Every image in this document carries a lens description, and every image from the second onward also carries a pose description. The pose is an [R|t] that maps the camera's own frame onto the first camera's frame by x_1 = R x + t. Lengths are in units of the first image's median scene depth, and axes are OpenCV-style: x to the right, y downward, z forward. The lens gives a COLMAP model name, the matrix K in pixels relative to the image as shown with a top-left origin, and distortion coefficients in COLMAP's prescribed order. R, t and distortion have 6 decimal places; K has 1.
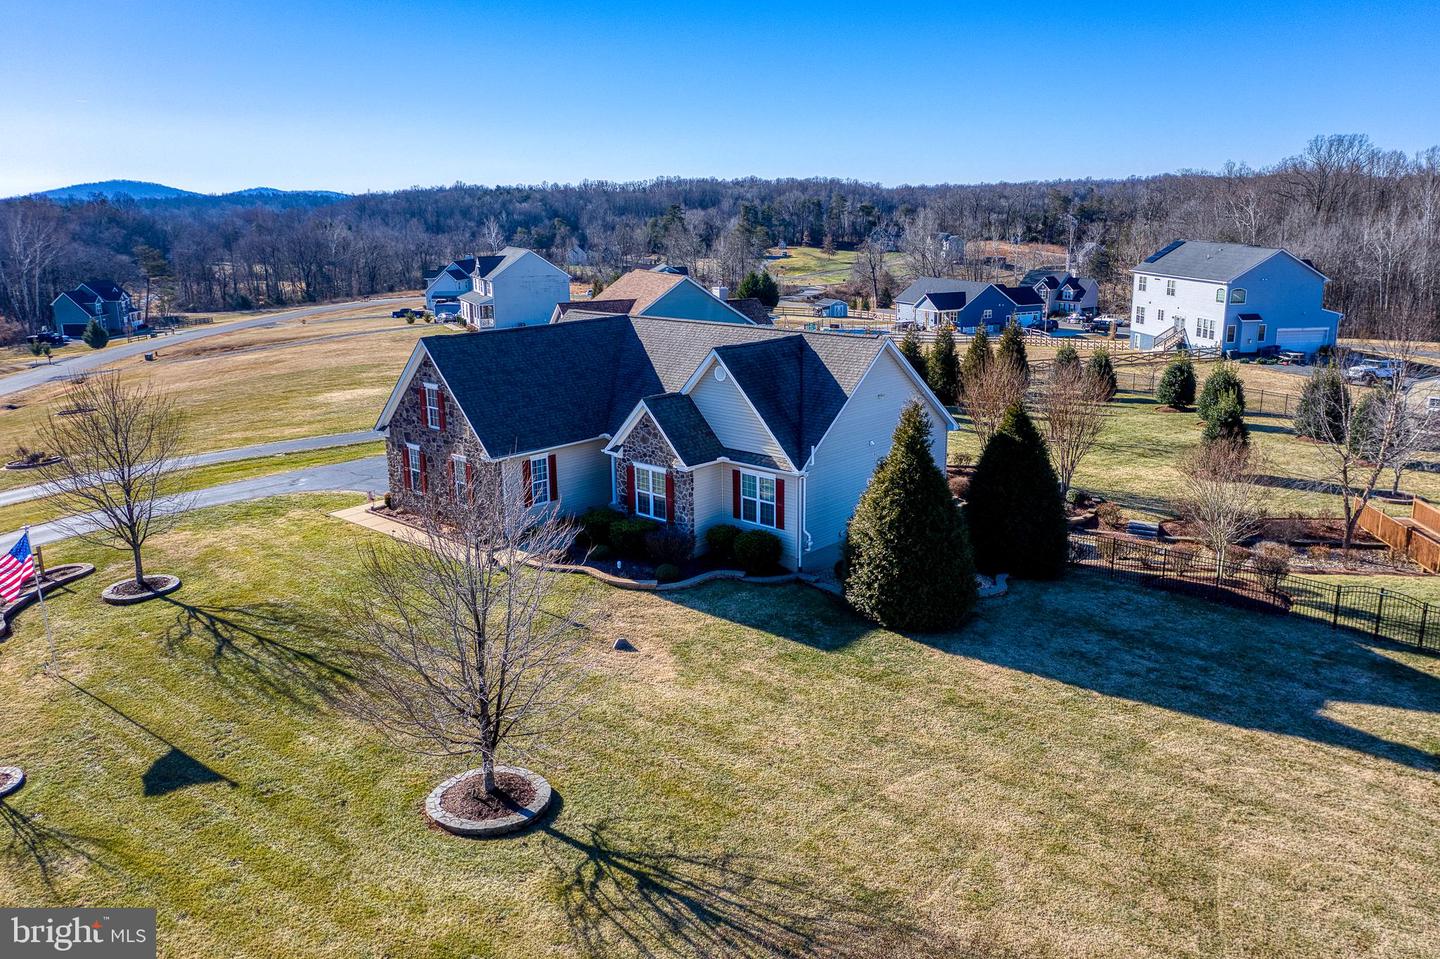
lens RADIAL K [[1107.3, 0, 716.1], [0, 1107.3, 475.6], [0, 0, 1]] dist [-0.013874, 0.015585]
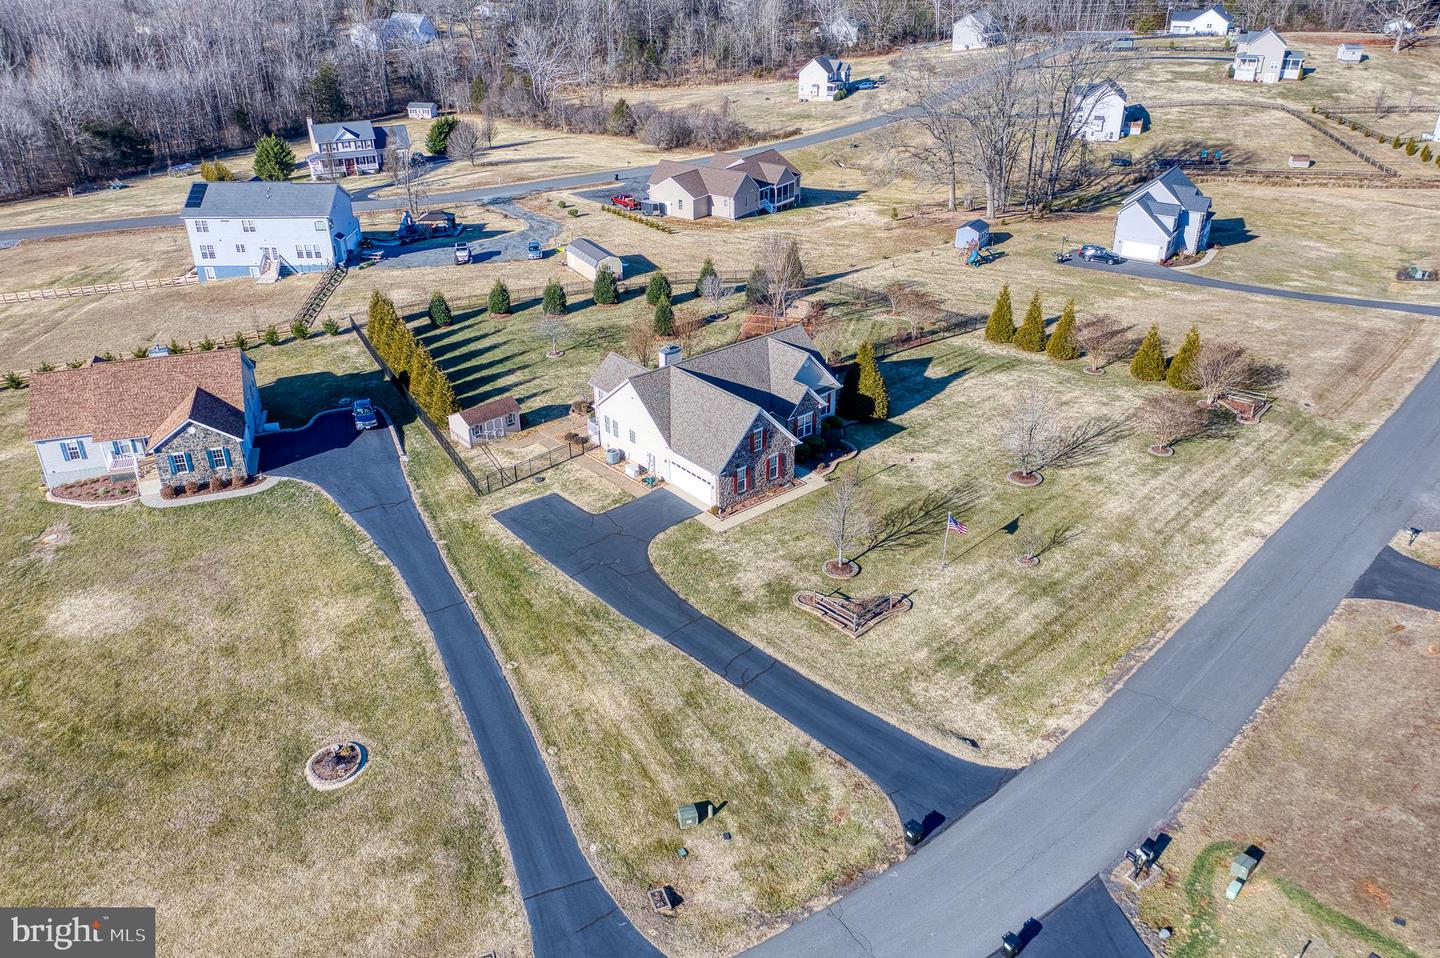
lens RADIAL K [[1107.3, 0, 716.1], [0, 1107.3, 475.1], [0, 0, 1]] dist [-0.013874, 0.015585]
pose [[0.121357, -0.456289, 0.881518, -2.058895], [0.244608, 0.874441, 0.418951, -0.861301], [-0.961998, 0.164783, 0.217731, 0.704326]]
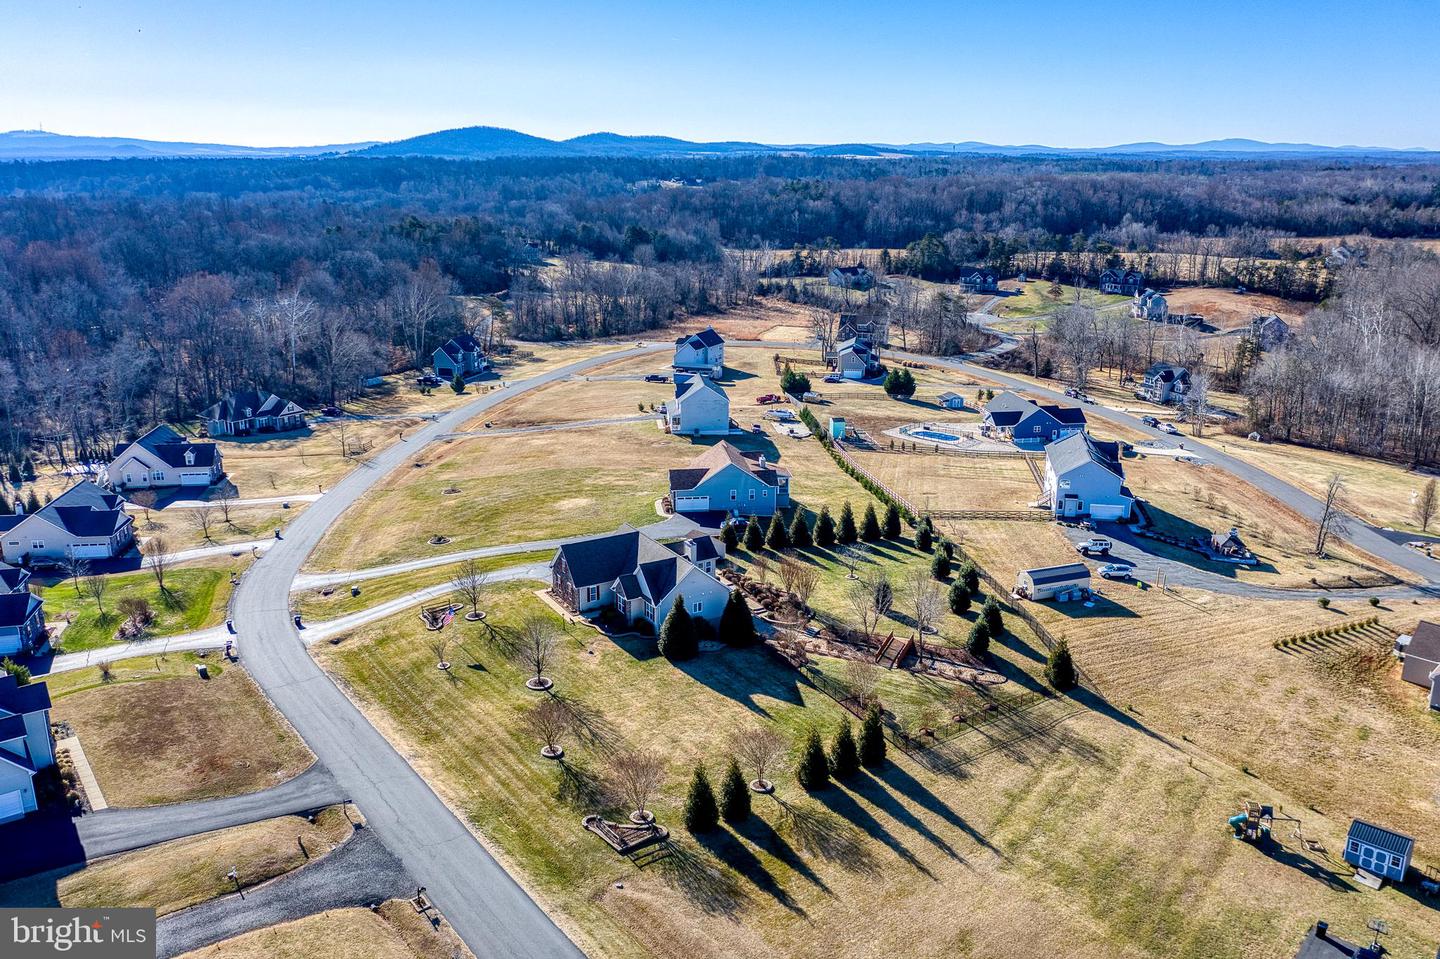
lens RADIAL K [[1144.5, 0, 720.0], [0, 1144.5, 479.5], [0, 0, 1]] dist [-0.007735, 0.005074]
pose [[0.959870, 0.095683, -0.263616, 1.051276], [-0.083840, 0.994913, 0.055842, -0.550933], [0.267618, -0.031500, 0.963010, -2.097526]]
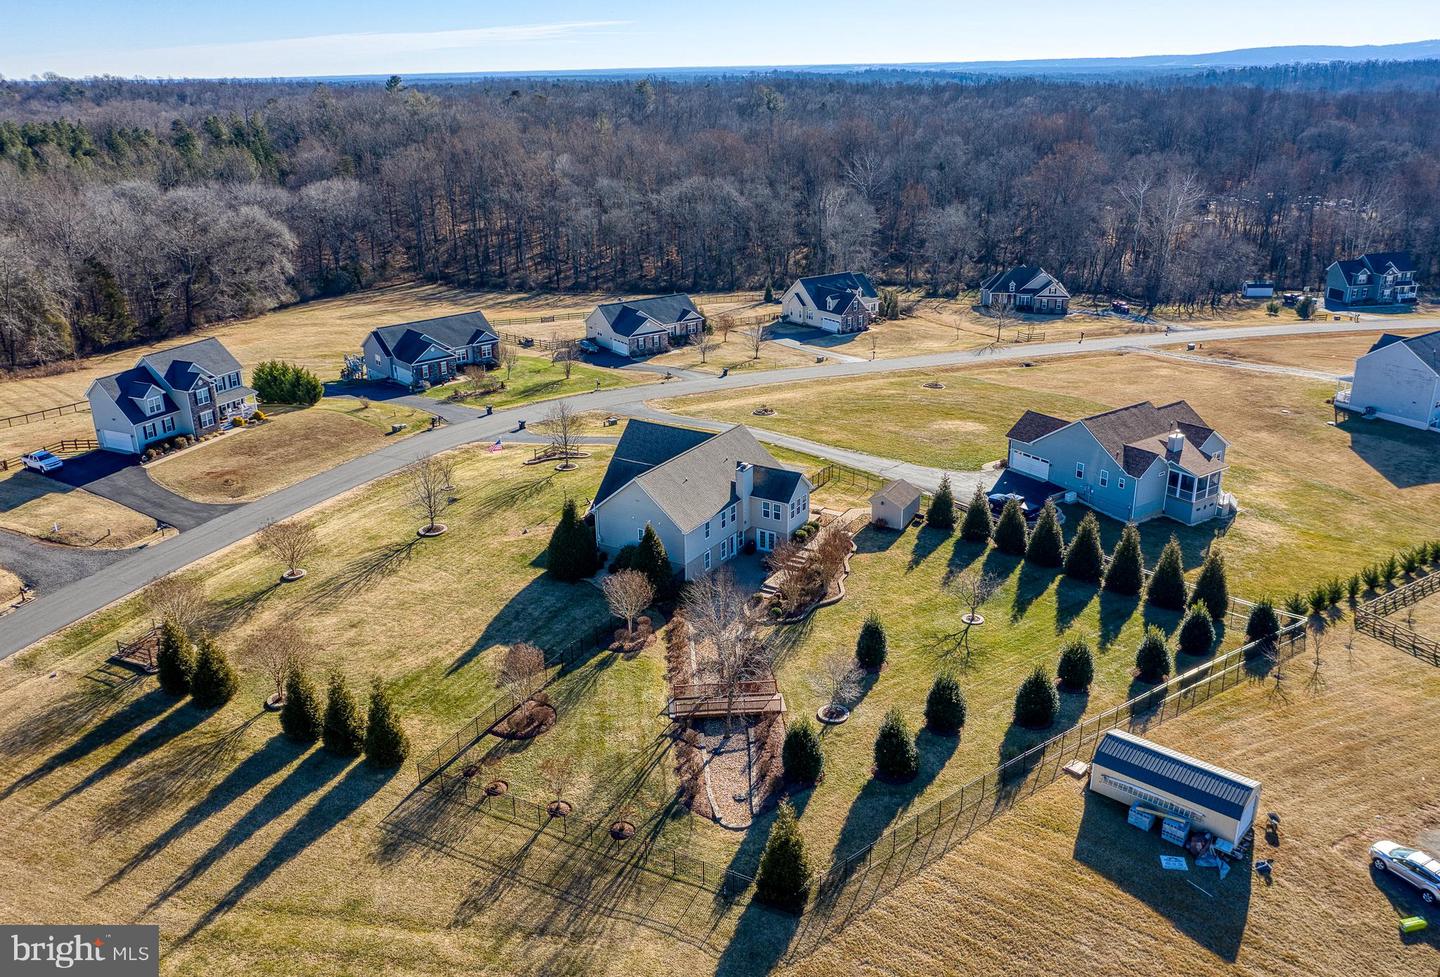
lens RADIAL K [[1126.3, 0, 702.7], [0, 1126.3, 484.1], [0, 0, 1]] dist [-0.021280, 0.022755]
pose [[0.183344, 0.355788, -0.916406, 2.382534], [-0.221688, 0.923159, 0.314057, -0.897881], [0.957726, 0.145576, 0.248129, 0.534344]]
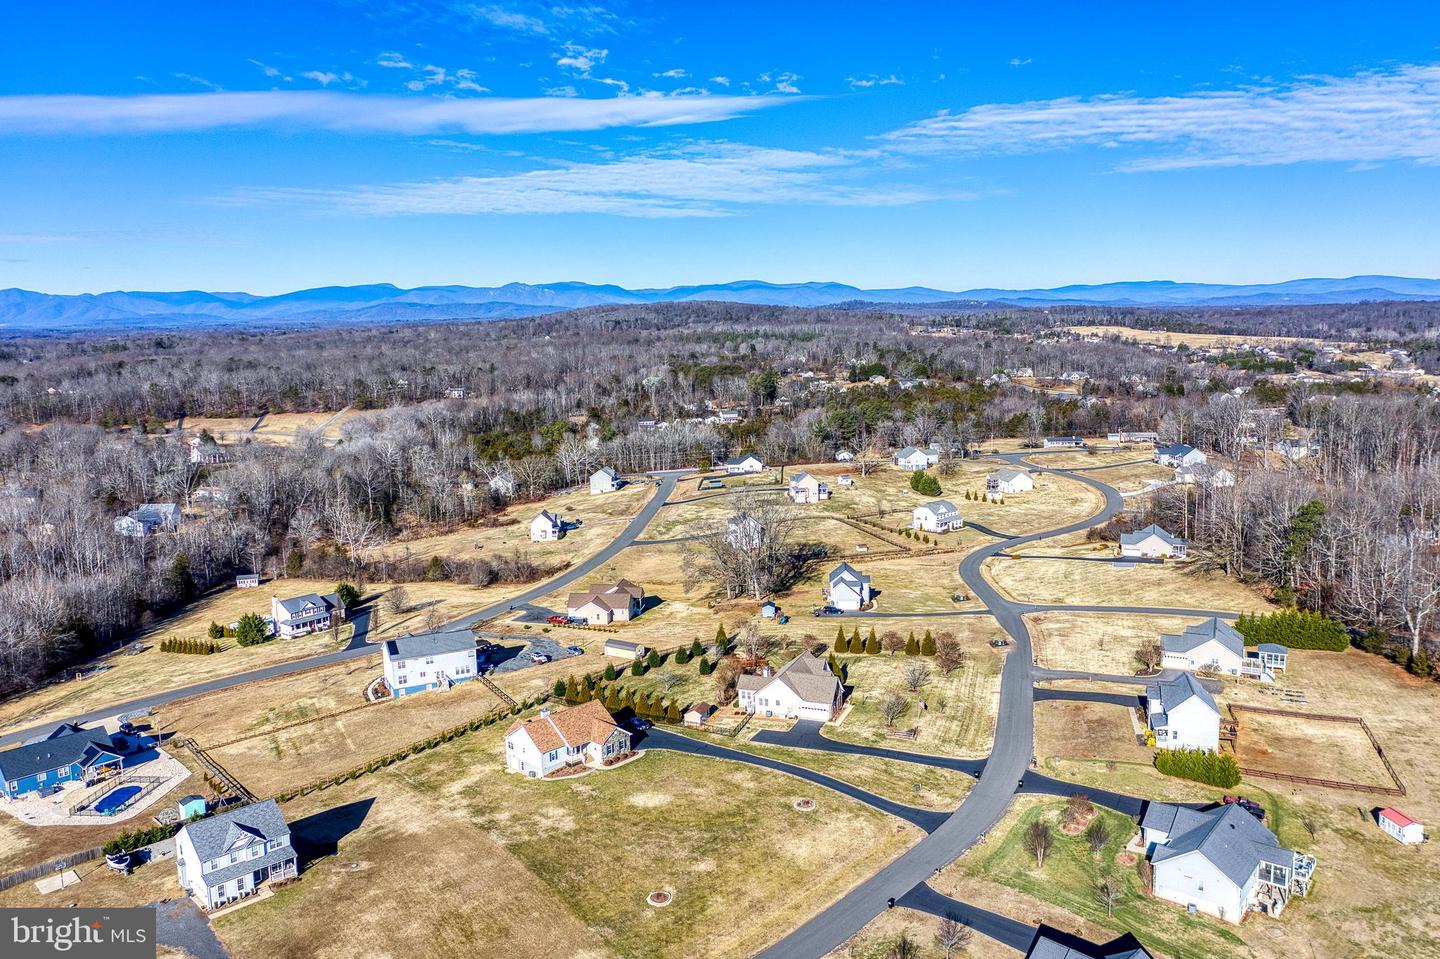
lens RADIAL K [[1100.9, 0, 718.4], [0, 1100.9, 538.9], [0, 0, 1]] dist [-0.008486, 0.001168]
pose [[-0.361316, -0.170531, 0.916717, -4.652695], [0.248704, 0.929893, 0.271007, -2.250728], [-0.898664, 0.325910, -0.293573, 2.827392]]
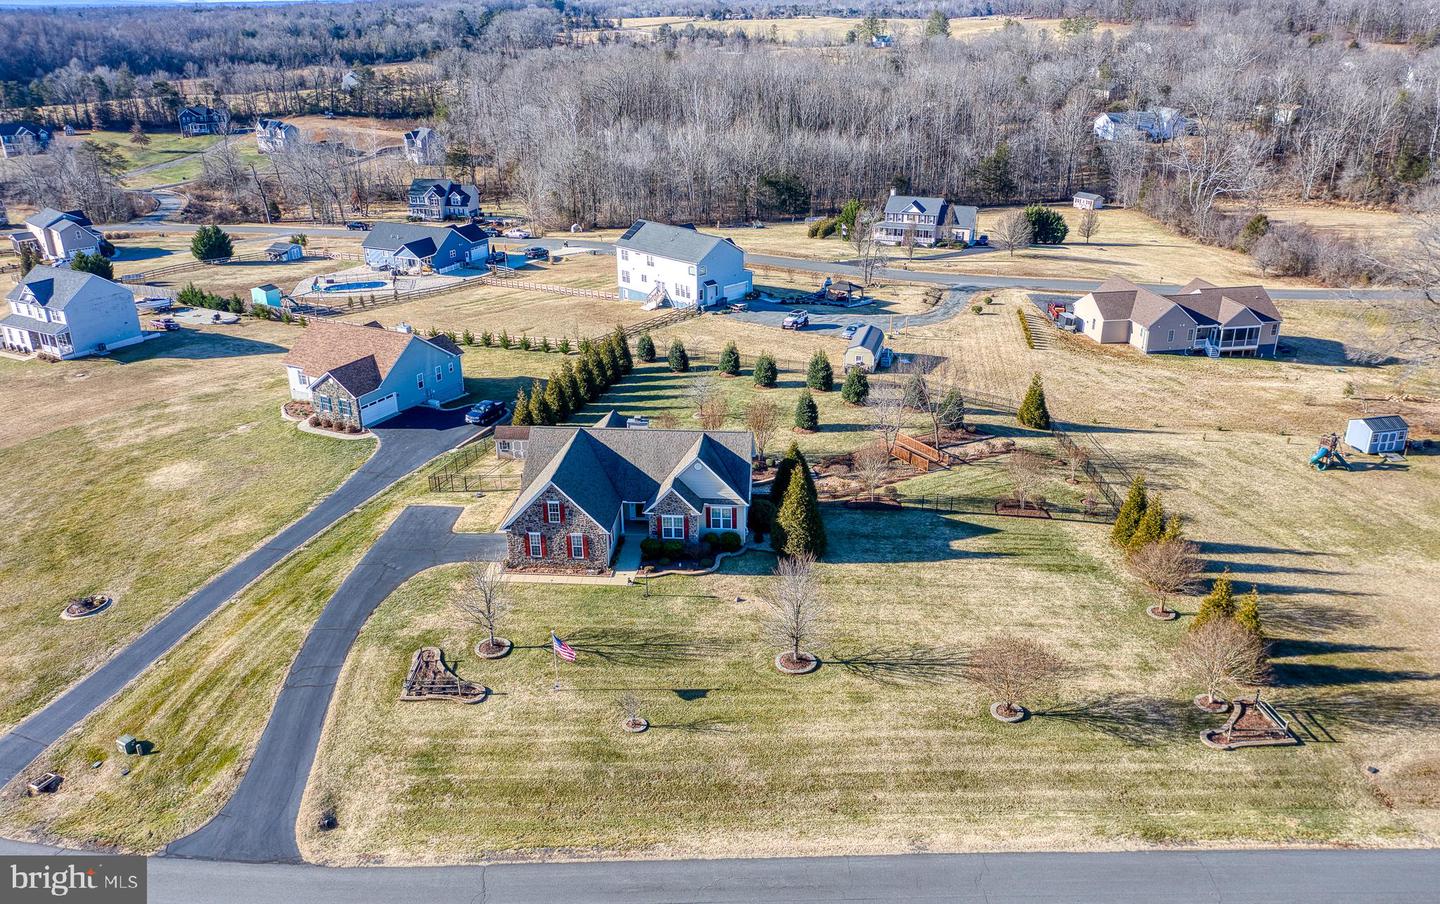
lens RADIAL K [[1116.3, 0, 718.3], [0, 1116.3, 454.9], [0, 0, 1]] dist [-0.008755, 0.004085]
pose [[0.789617, -0.232087, 0.568015, -1.161116], [0.149600, 0.970590, 0.188613, -0.503777], [-0.595084, -0.063957, 0.801115, -0.740975]]
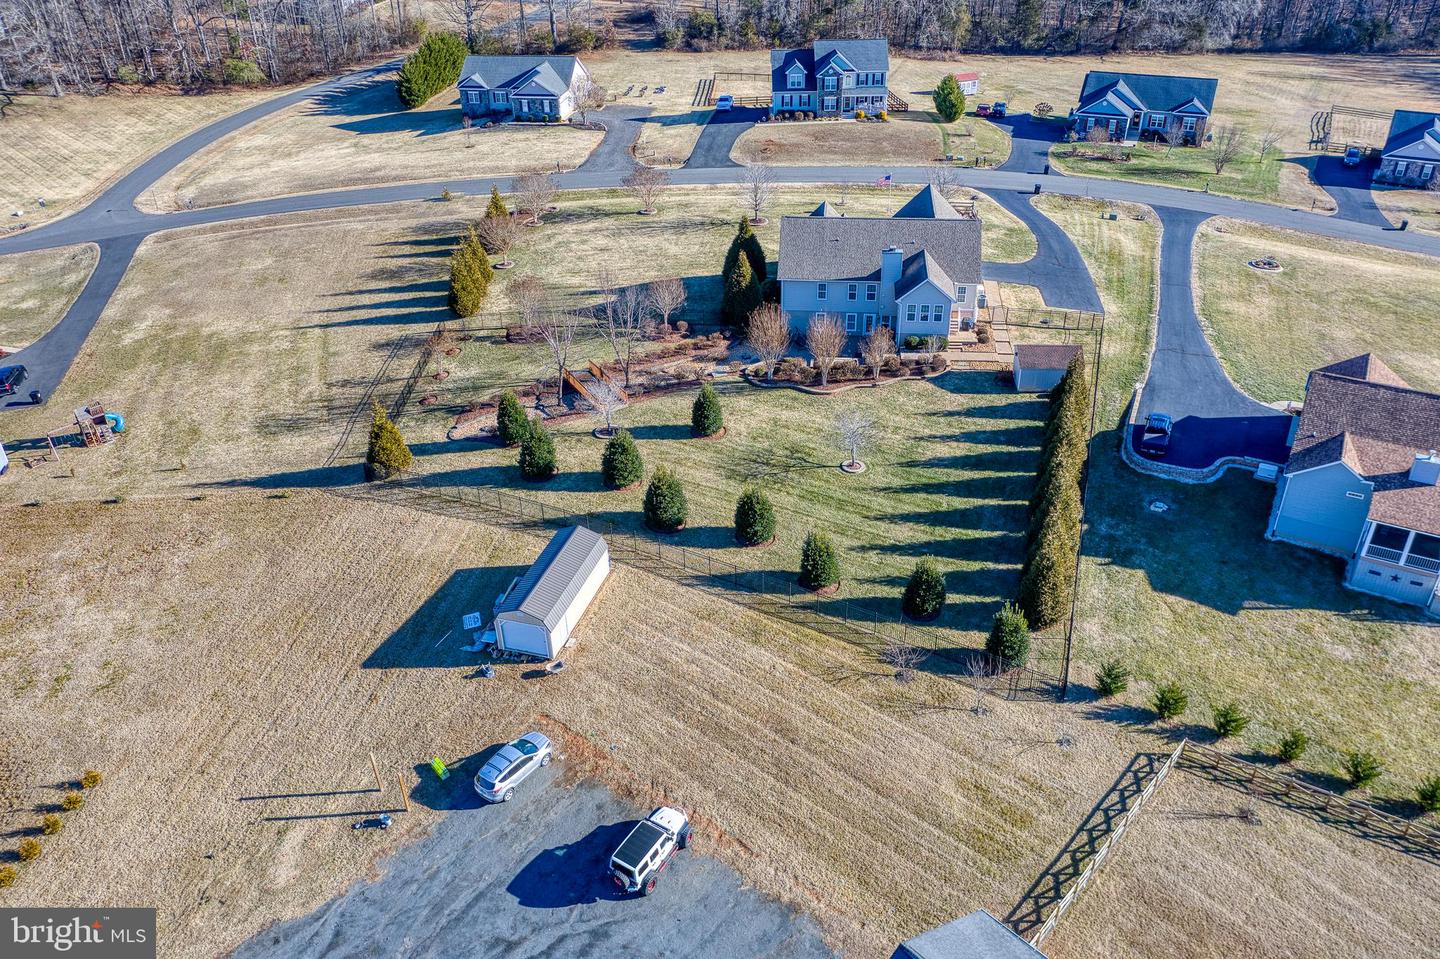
lens RADIAL K [[1107.3, 0, 716.1], [0, 1107.3, 475.6], [0, 0, 1]] dist [-0.013874, 0.015585]
pose [[-0.804791, 0.339201, -0.487087, 1.693657], [-0.109545, 0.721646, 0.683540, -1.396350], [0.583362, 0.603465, -0.543616, 2.621241]]
